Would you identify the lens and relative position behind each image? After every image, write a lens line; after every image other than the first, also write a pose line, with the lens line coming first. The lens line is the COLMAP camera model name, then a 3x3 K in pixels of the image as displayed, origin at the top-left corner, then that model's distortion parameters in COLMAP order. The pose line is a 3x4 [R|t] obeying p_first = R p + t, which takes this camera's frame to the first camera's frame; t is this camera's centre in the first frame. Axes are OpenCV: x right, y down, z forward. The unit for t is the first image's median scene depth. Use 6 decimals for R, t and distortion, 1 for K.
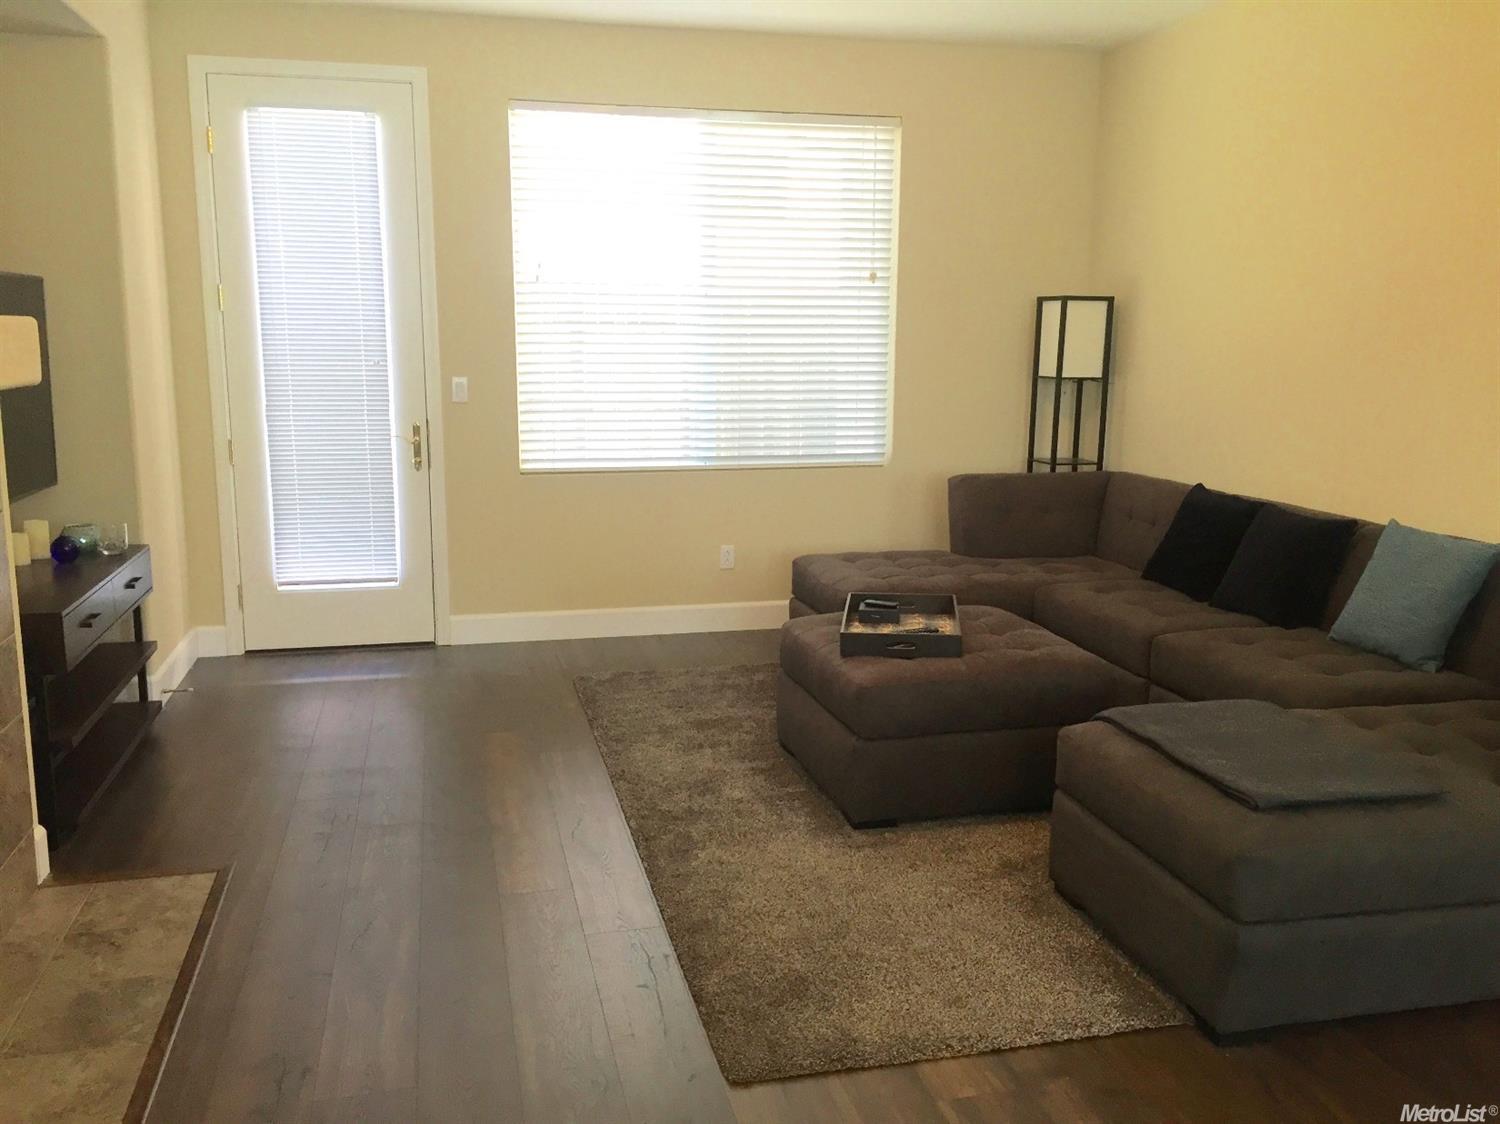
lens RADIAL K [[1290.3, 0, 751.5], [0, 1290.3, 561.4], [0, 0, 1]] dist [0.078539, -0.098306]
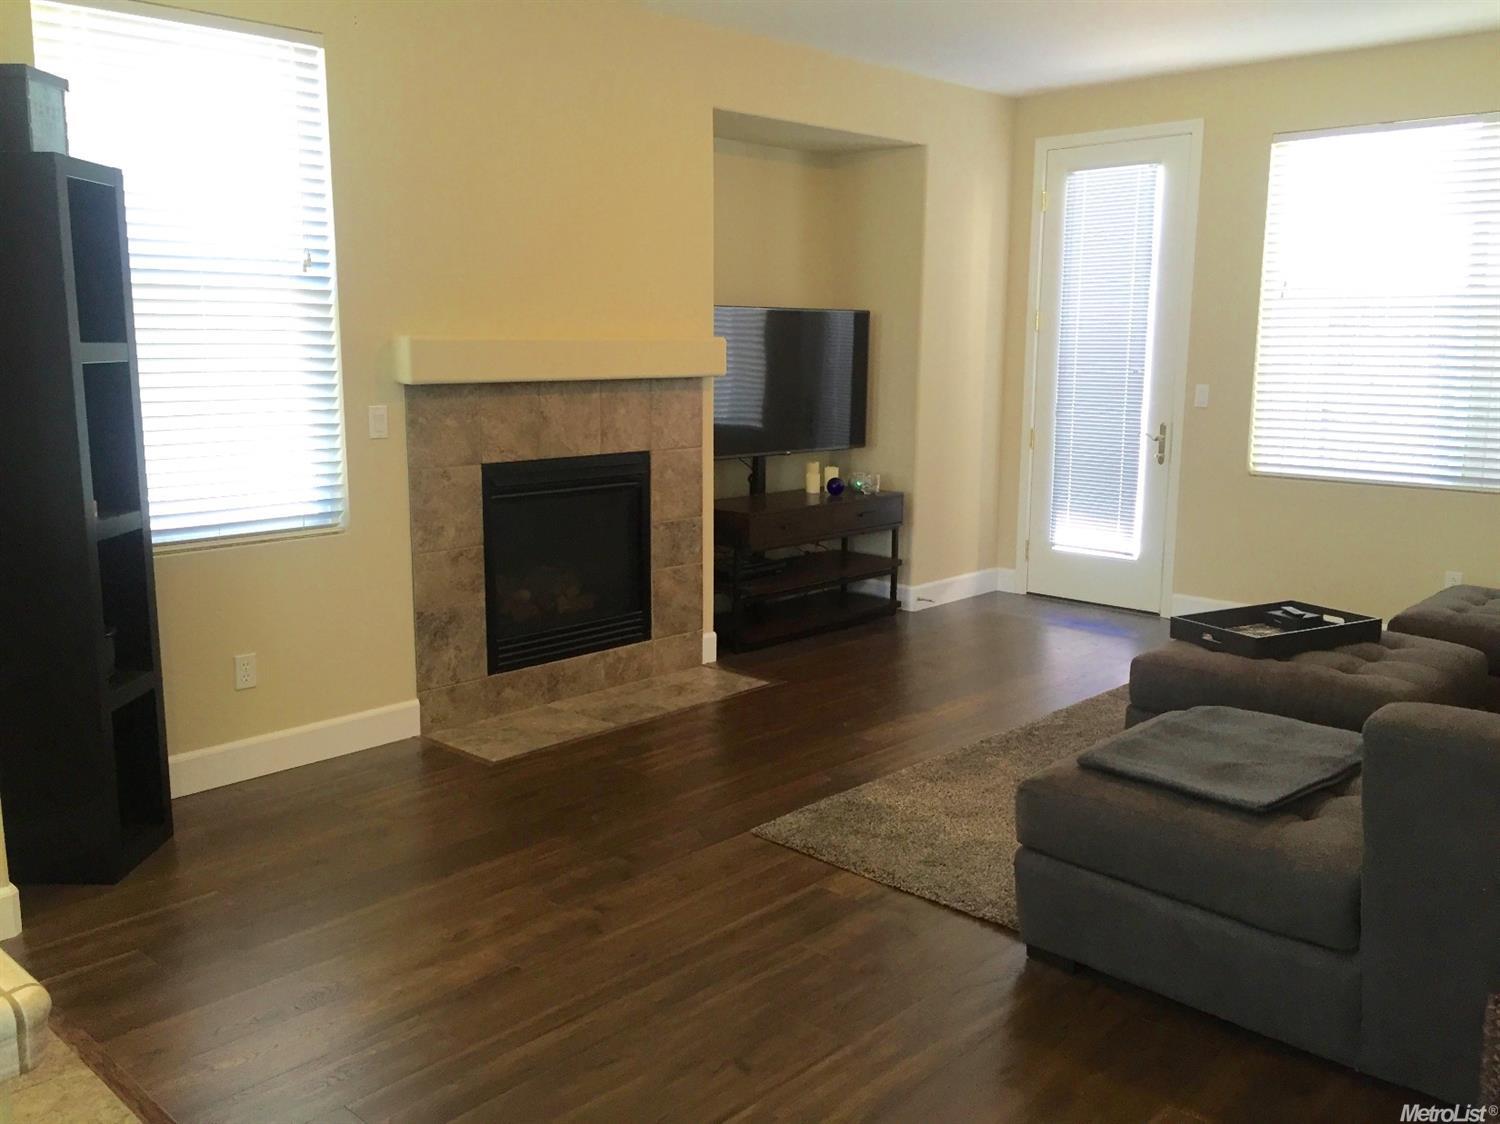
lens RADIAL K [[1290.3, 0, 754.3], [0, 1290.3, 561.4], [0, 0, 1]] dist [0.078539, -0.098306]
pose [[0.543992, 0.141688, -0.827041, 0.527318], [-0.152306, 0.985941, 0.068731, -0.008548], [0.825152, 0.088574, 0.557924, 0.054822]]
